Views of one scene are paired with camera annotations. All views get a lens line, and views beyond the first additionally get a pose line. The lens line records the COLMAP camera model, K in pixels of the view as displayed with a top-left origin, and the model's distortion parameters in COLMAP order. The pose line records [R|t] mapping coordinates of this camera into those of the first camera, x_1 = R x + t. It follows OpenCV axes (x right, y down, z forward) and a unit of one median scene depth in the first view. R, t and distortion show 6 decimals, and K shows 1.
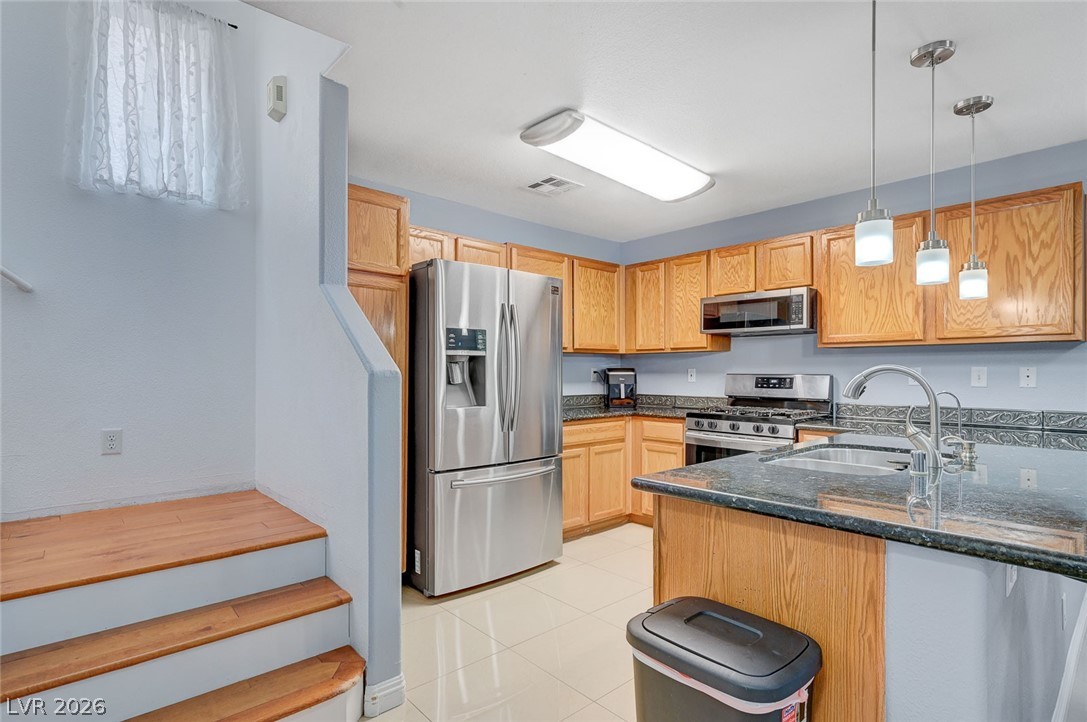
lens RADIAL K [[547.1, 0, 542.7], [0, 547.1, 370.3], [0, 0, 1]] dist [-0.000110, 0.000076]
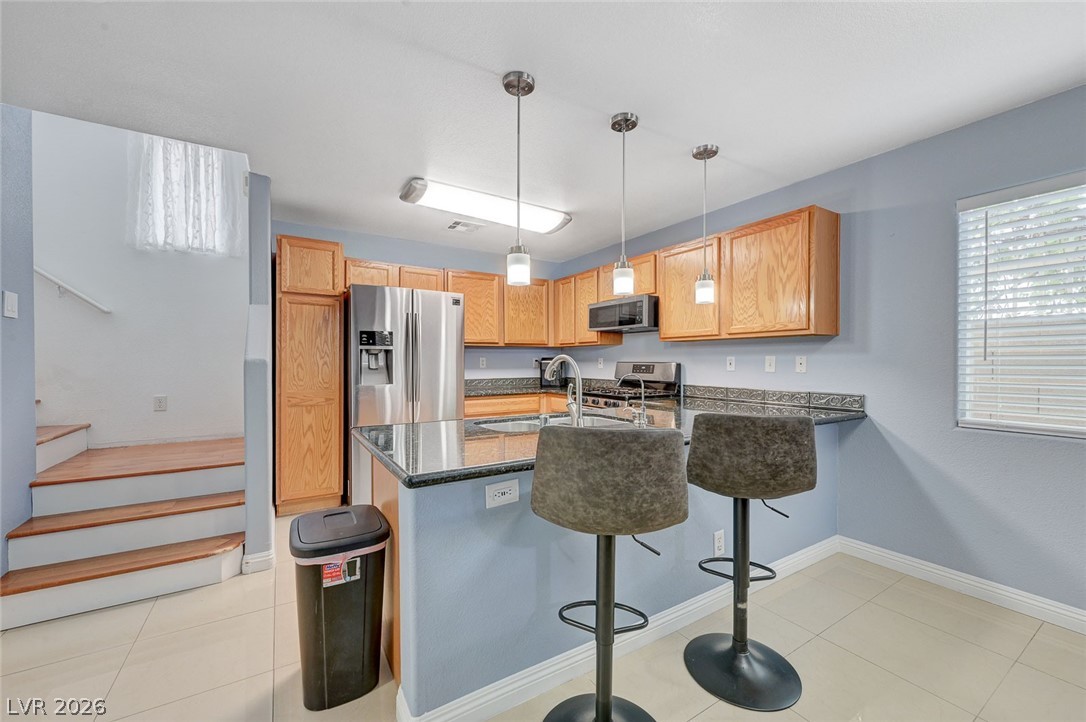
lens RADIAL K [[431.6, 0, 545.0], [0, 431.6, 364.6], [0, 0, 1]] dist [-0.000949, 0.000044]
pose [[0.984071, 0.001018, -0.177771, 0.467893], [0.001015, 0.999935, 0.011344, 0.001450], [0.177771, -0.011344, 0.984006, -0.052301]]
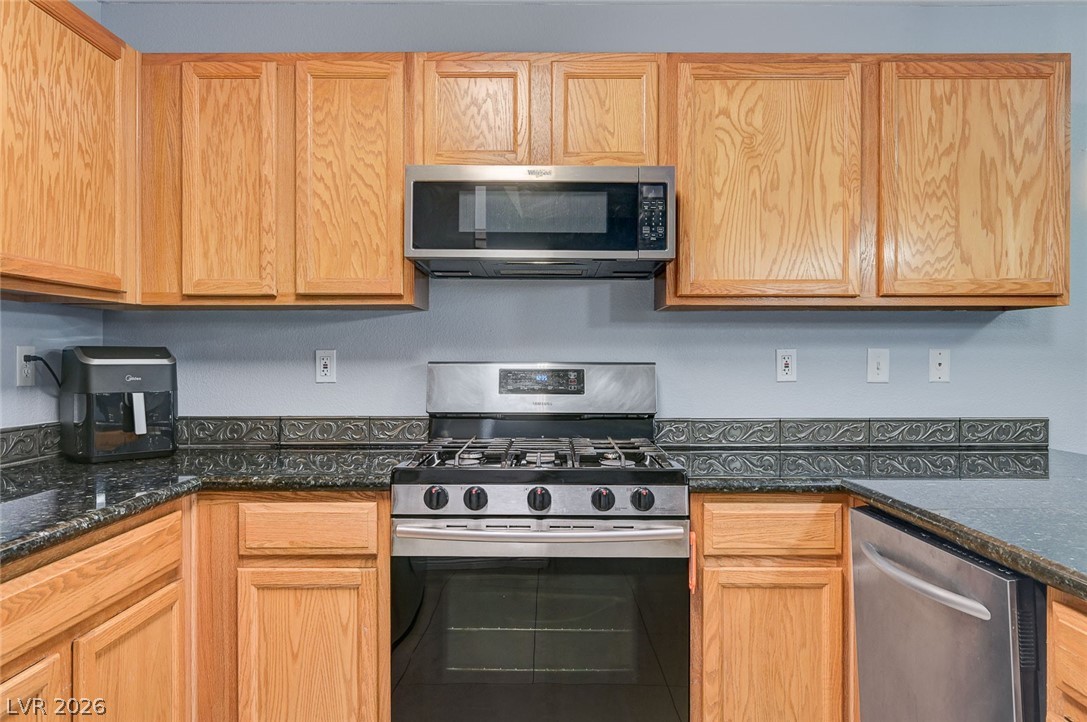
lens RADIAL K [[715.7, 0, 549.6], [0, 715.7, 360.7], [0, 0, 1]] dist [-0.005633, 0.002817]
pose [[0.669677, -0.002517, 0.742648, -0.020589], [-0.001256, 0.999989, 0.004522, 0.003777], [-0.742652, -0.003962, 0.669666, 0.742220]]
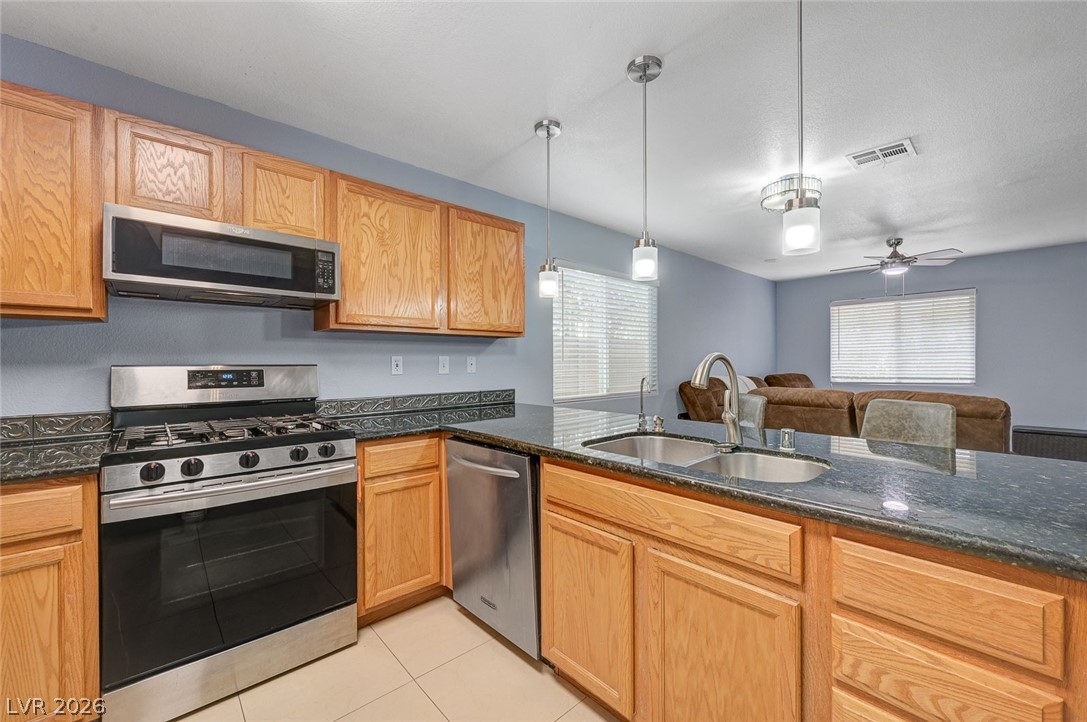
lens RADIAL K [[432.0, 0, 544.3], [0, 432.0, 362.7], [0, 0, 1]] dist [-0.000949, 0.000044]
pose [[-0.005969, -0.003915, 0.999975, -0.097384], [0.001890, 0.999991, 0.003926, 0.003981], [-0.999980, 0.001914, -0.005962, 0.795211]]
